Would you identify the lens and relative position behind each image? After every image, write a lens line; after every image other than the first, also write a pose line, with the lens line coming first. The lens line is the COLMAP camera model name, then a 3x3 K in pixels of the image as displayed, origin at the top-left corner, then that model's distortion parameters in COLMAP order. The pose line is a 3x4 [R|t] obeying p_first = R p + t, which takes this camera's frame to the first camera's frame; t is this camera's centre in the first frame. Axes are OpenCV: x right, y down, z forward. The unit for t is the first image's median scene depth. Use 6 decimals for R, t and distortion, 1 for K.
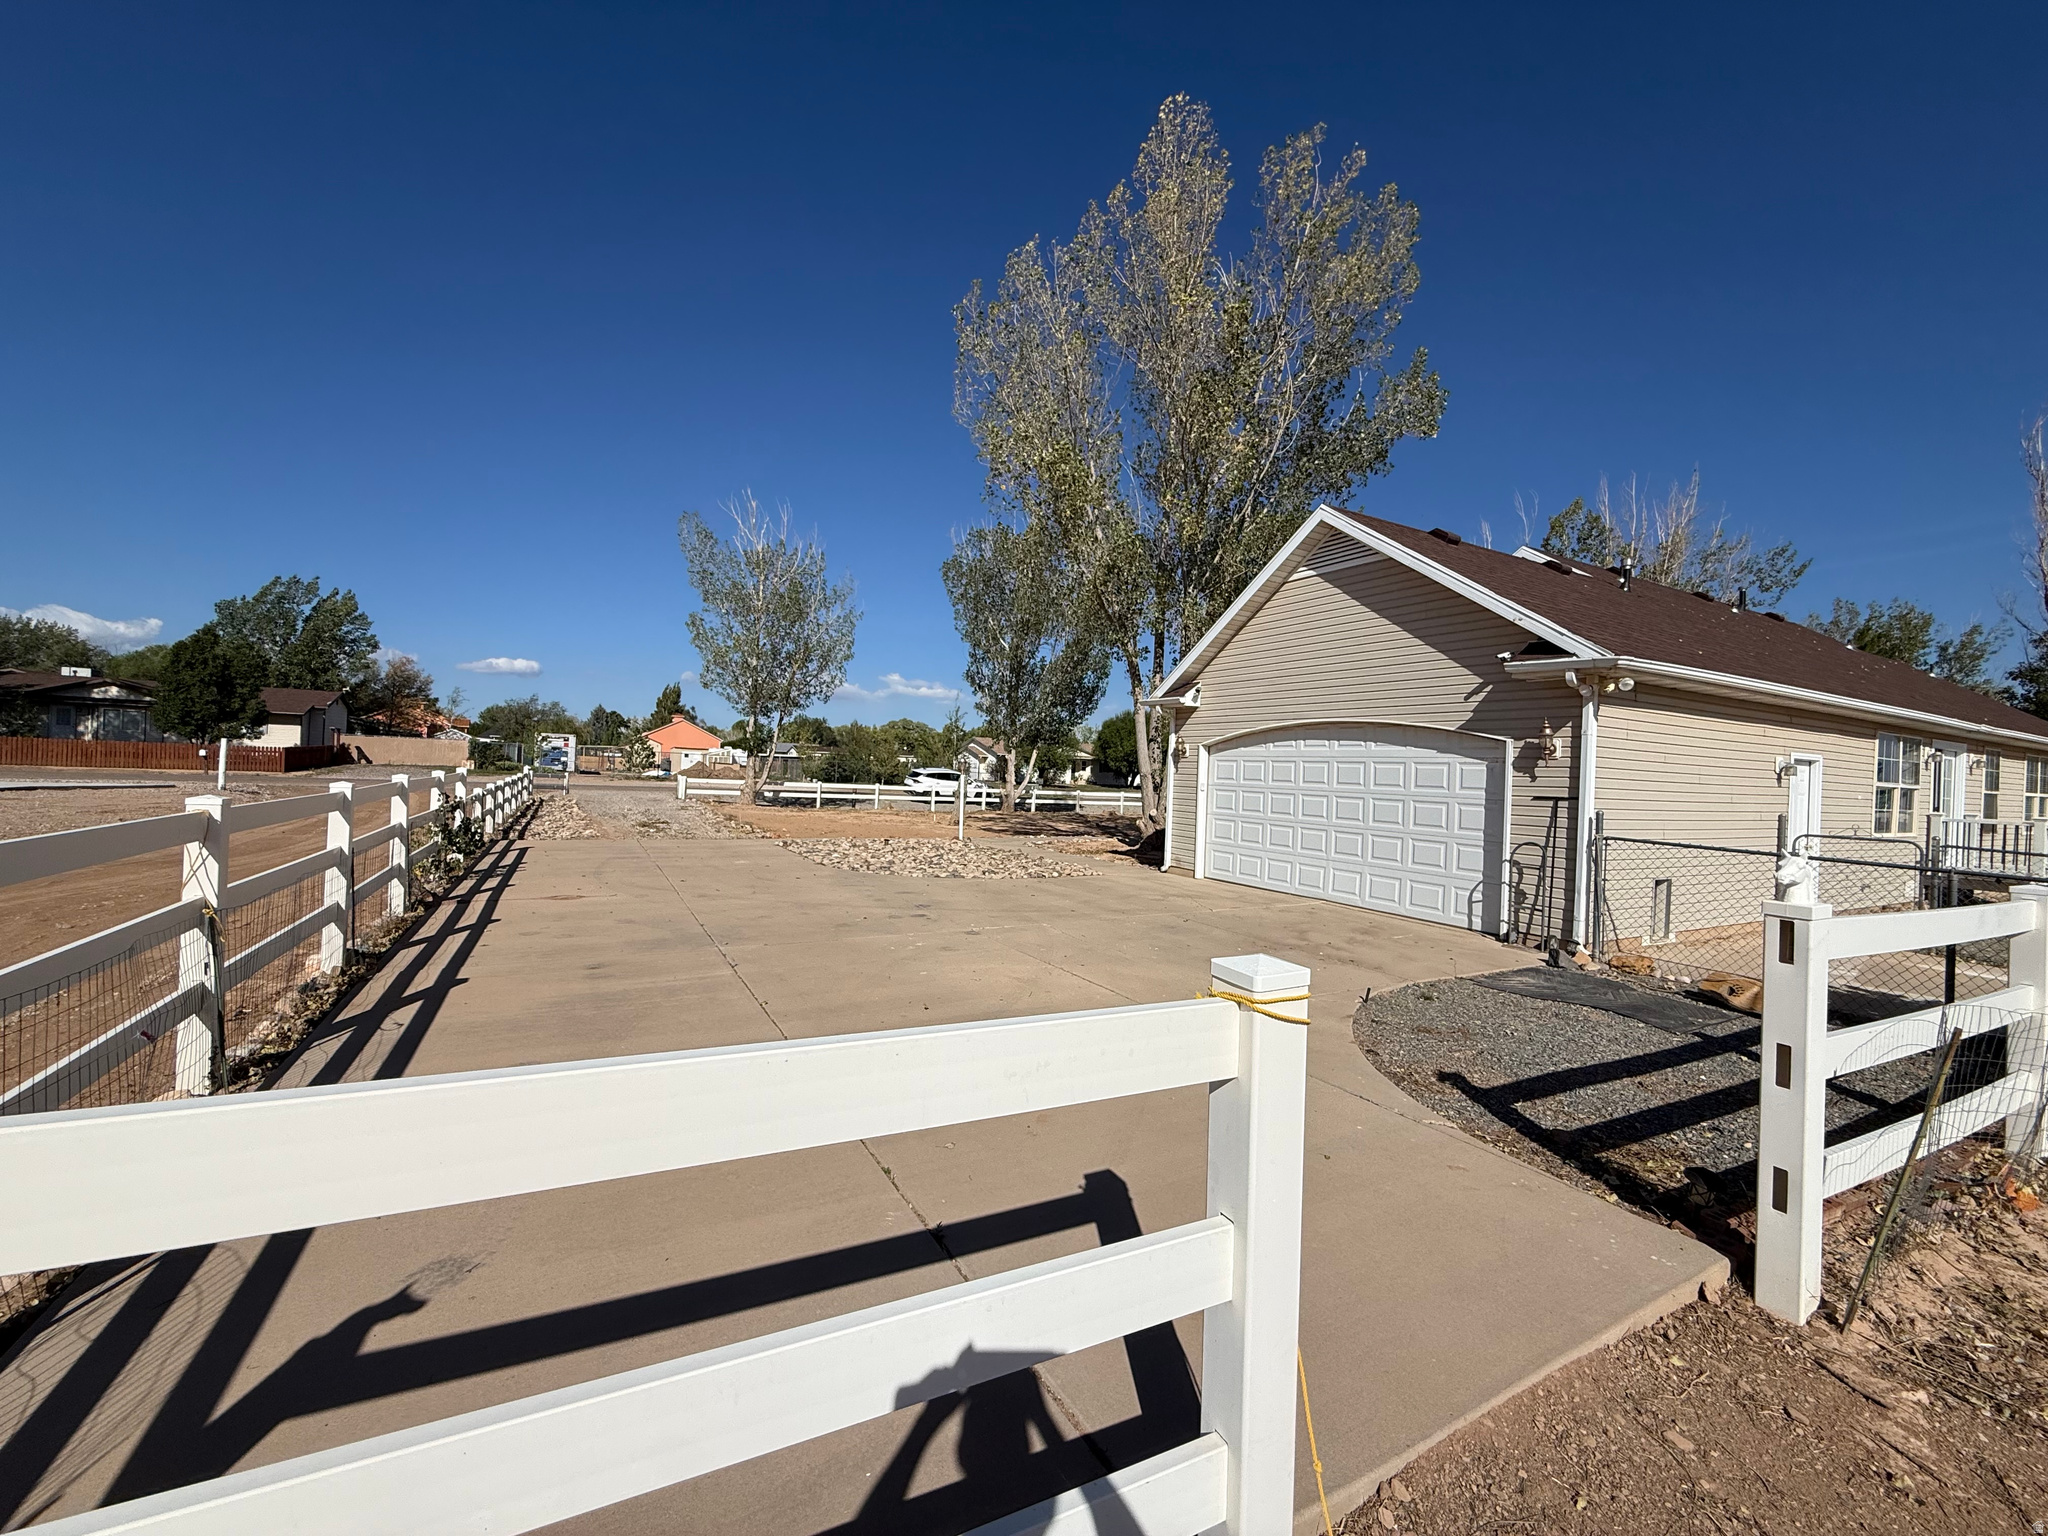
lens RADIAL K [[814.5, 0, 1026.4], [0, 814.5, 764.2], [0, 0, 1]] dist [-0.001615, 0.001067]
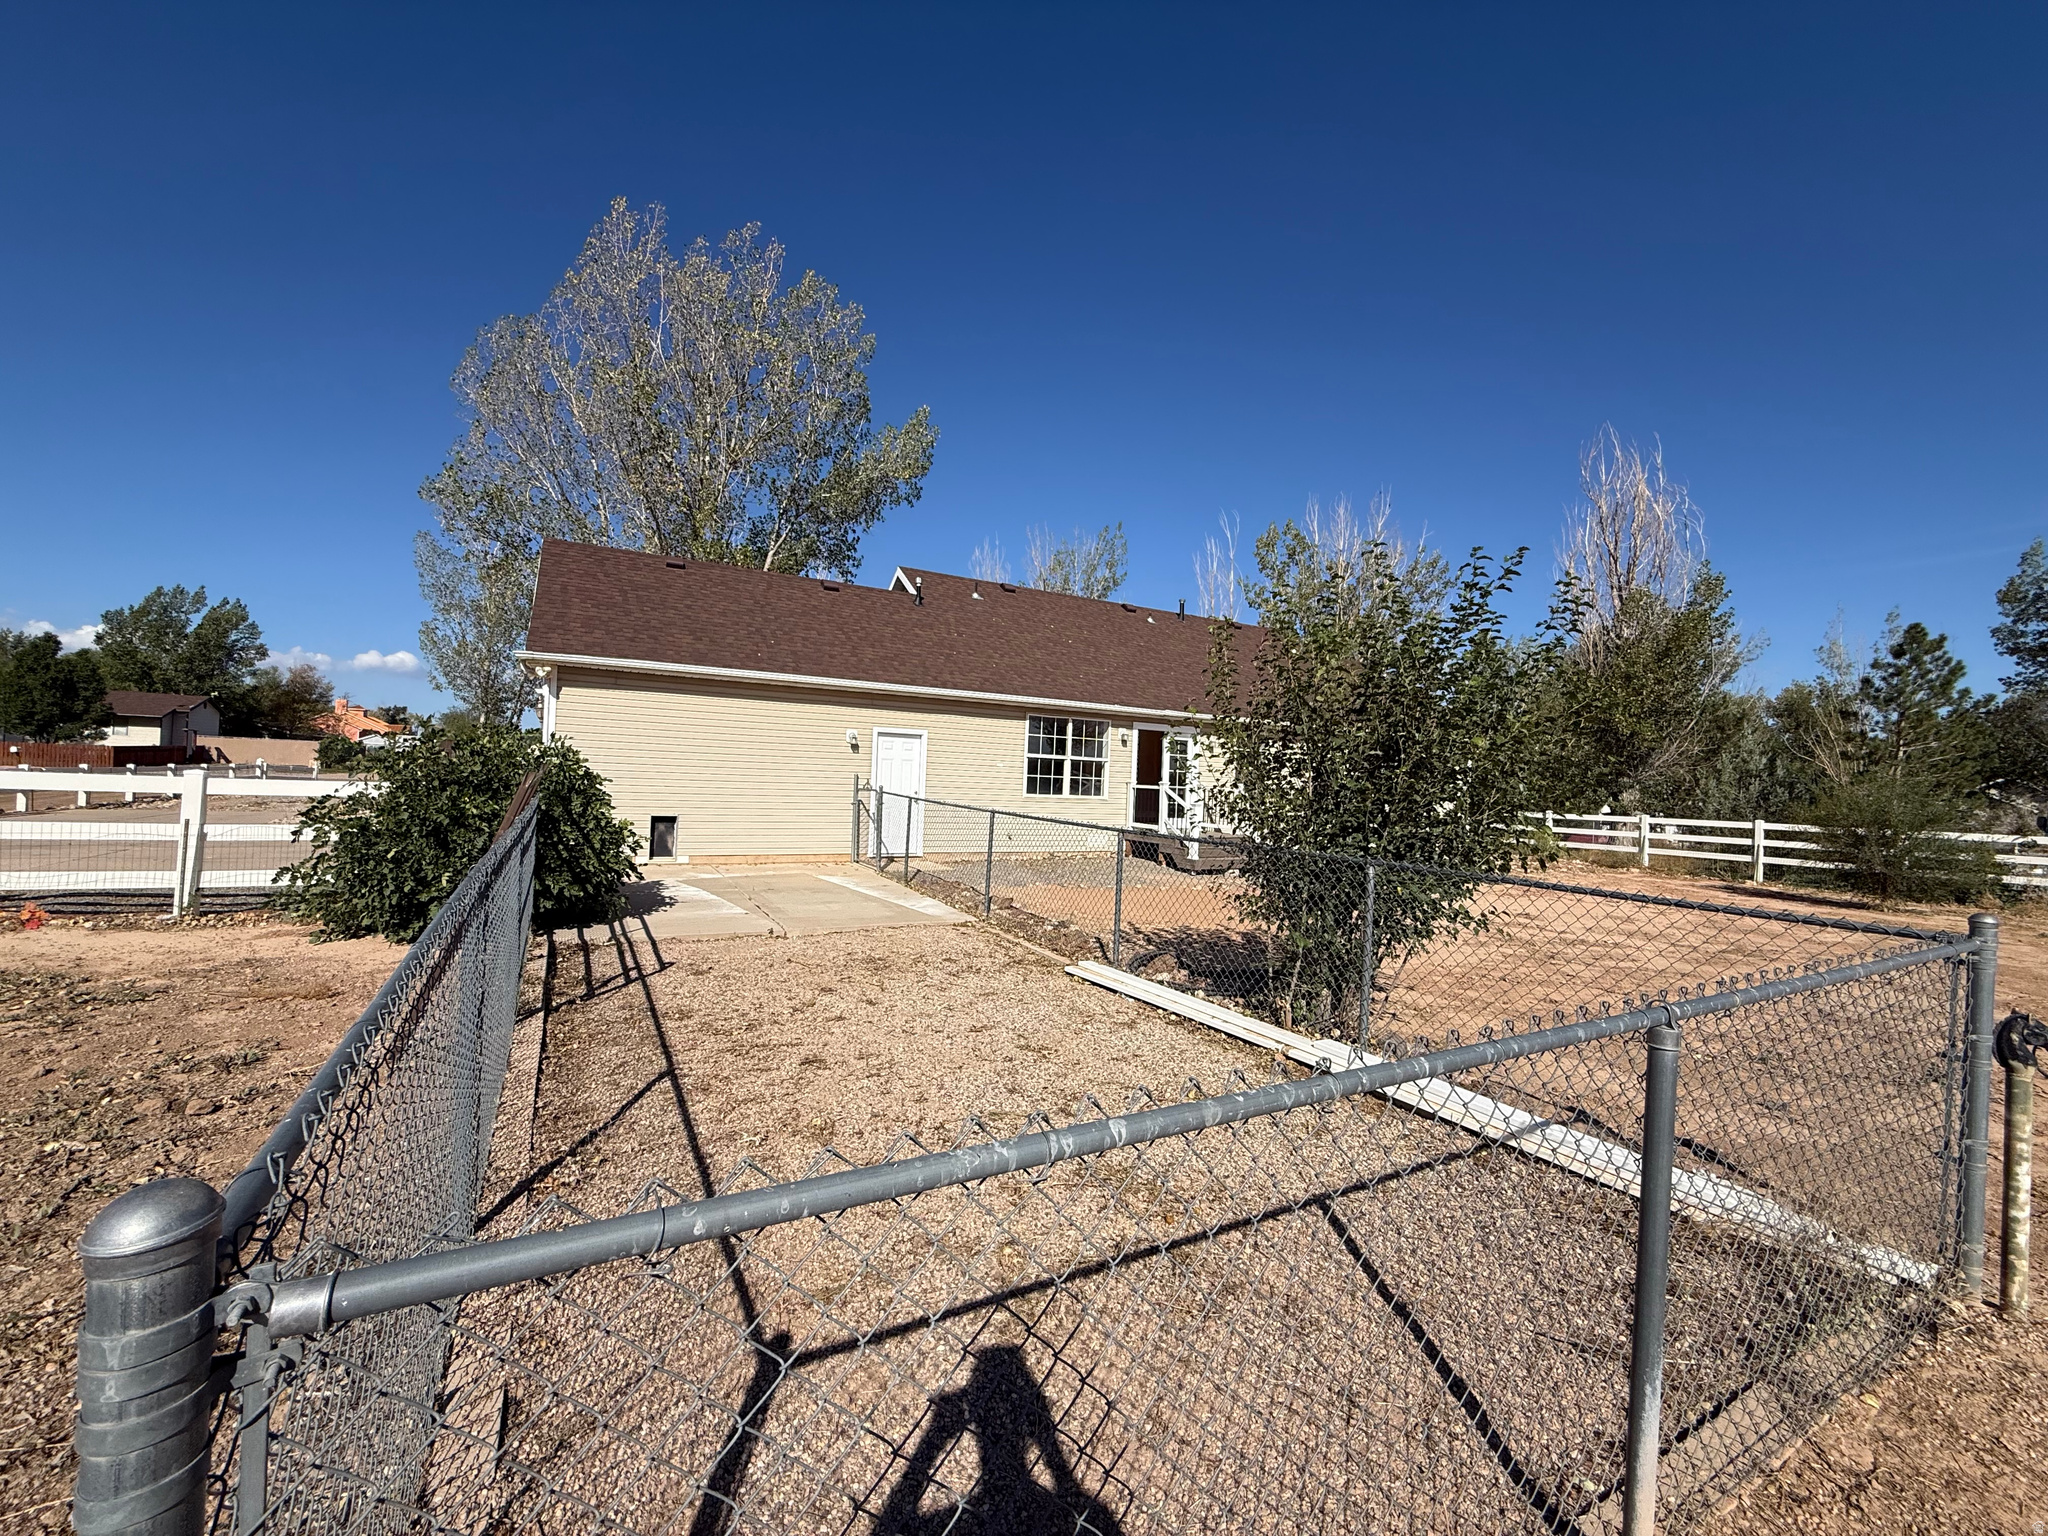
lens RADIAL K [[814.5, 0, 1026.2], [0, 814.5, 771.4], [0, 0, 1]] dist [-0.001615, 0.001067]
pose [[0.999999, 0.000993, 0.000383, 0.249195], [-0.000992, 0.999995, -0.003059, 0.012739], [-0.000386, 0.003059, 0.999995, -0.067369]]
